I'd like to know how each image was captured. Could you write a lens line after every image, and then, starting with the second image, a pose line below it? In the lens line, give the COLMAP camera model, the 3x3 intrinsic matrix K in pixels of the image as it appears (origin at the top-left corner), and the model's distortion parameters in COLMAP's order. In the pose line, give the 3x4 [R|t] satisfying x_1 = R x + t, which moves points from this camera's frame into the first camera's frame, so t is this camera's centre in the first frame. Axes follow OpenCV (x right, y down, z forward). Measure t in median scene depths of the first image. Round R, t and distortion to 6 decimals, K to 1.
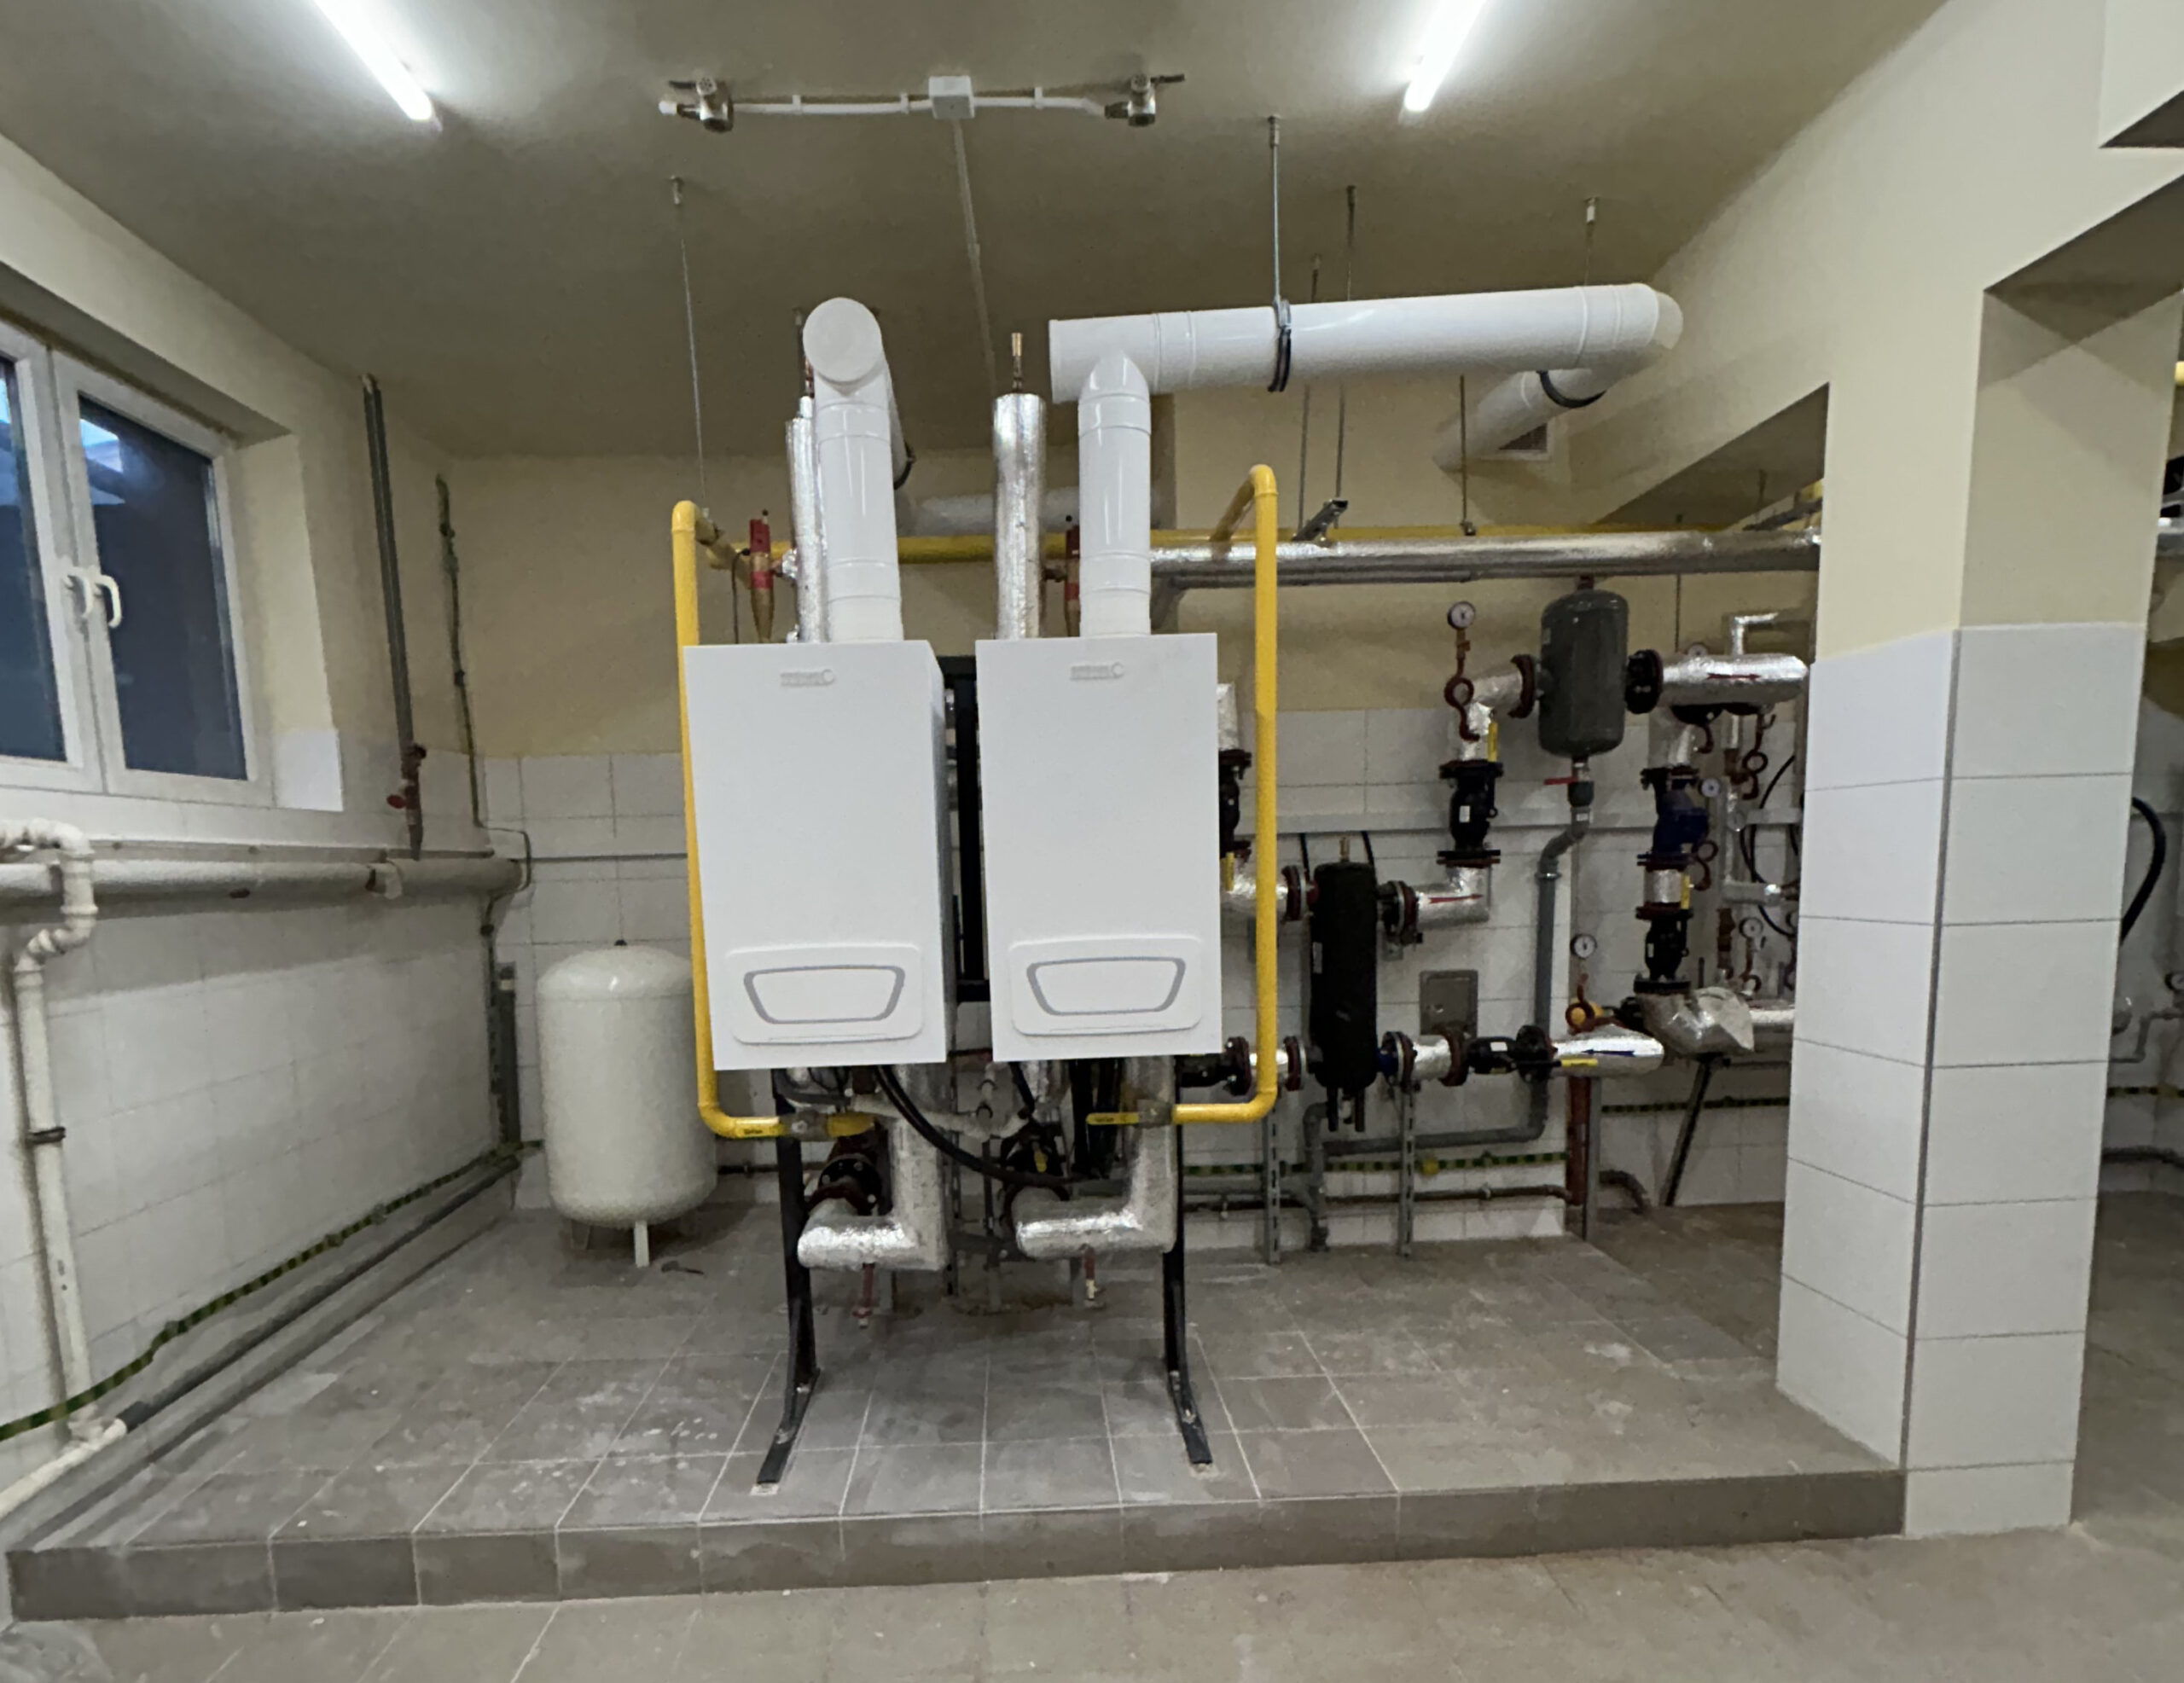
lens RADIAL K [[1216.0, 0, 1048.5], [0, 1216.0, 1018.3], [0, 0, 1]] dist [-0.002183, -0.000490]
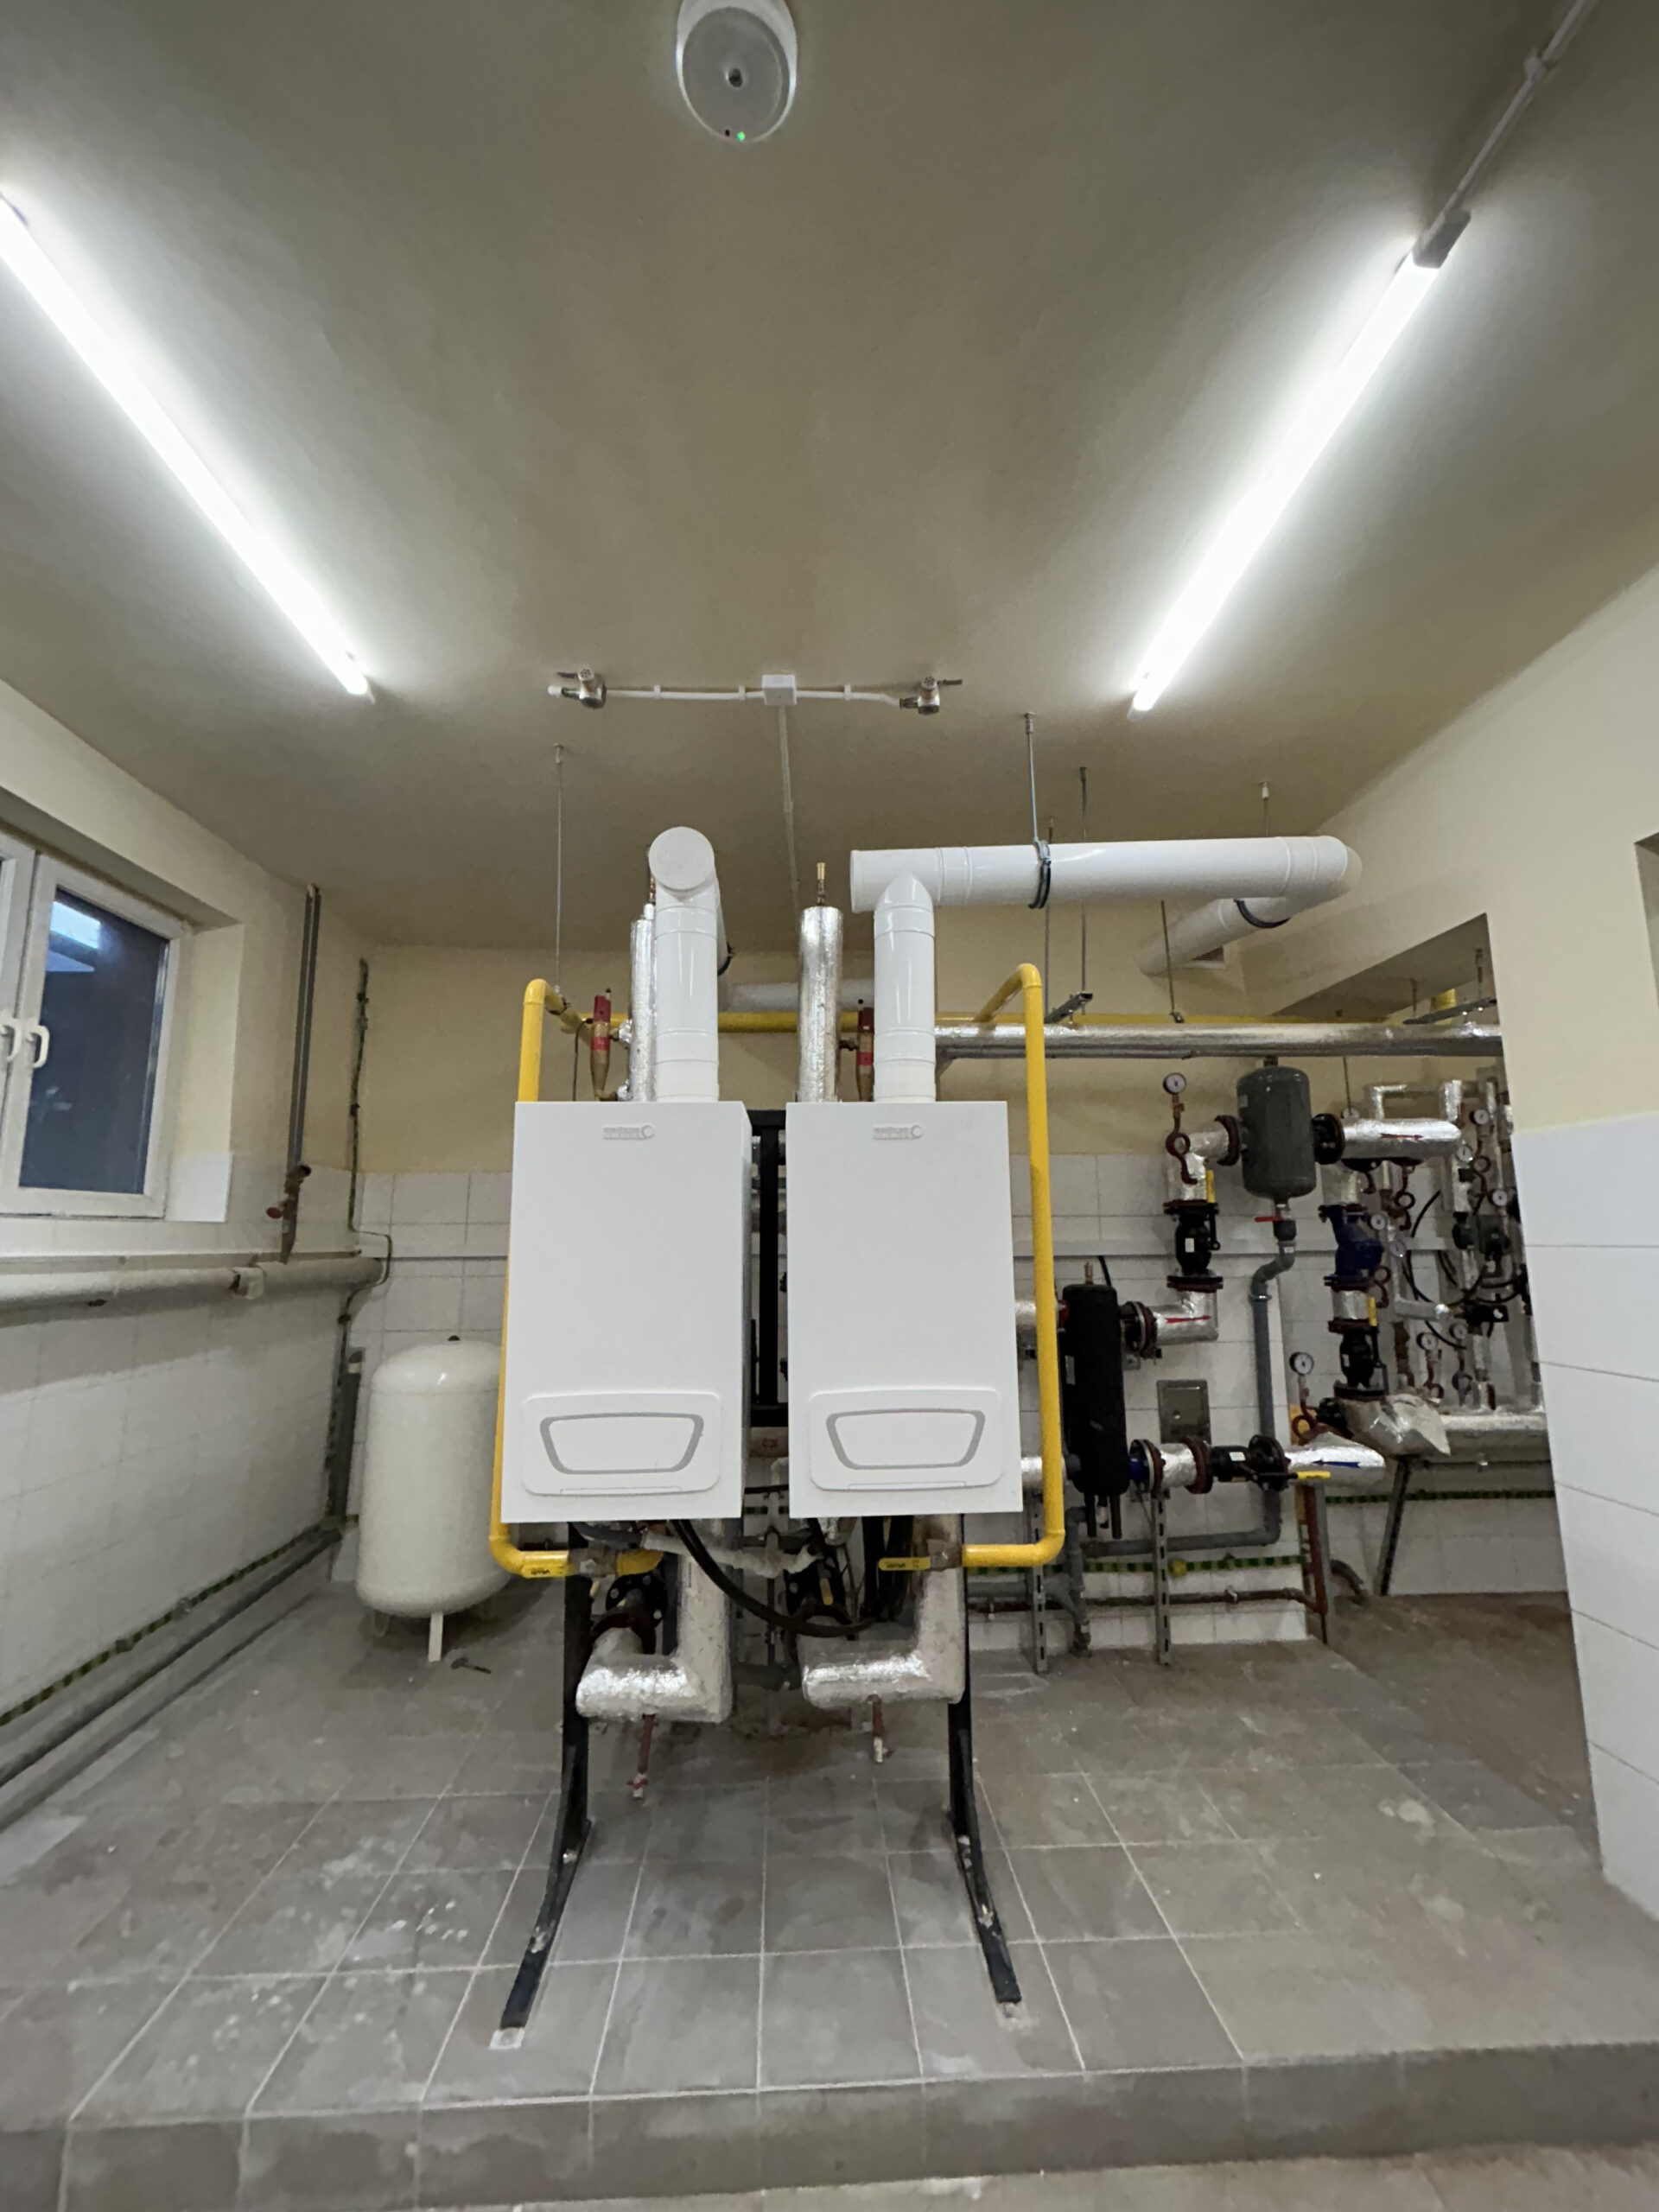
lens RADIAL K [[887.0, 0, 826.3], [0, 887.0, 1103.3], [0, 0, 1]] dist [-0.001440, -0.000098]
pose [[0.999631, 0.023250, 0.014032, -0.022951], [-0.018521, 0.961591, -0.273862, -0.060974], [-0.019860, 0.273502, 0.961667, 0.153451]]
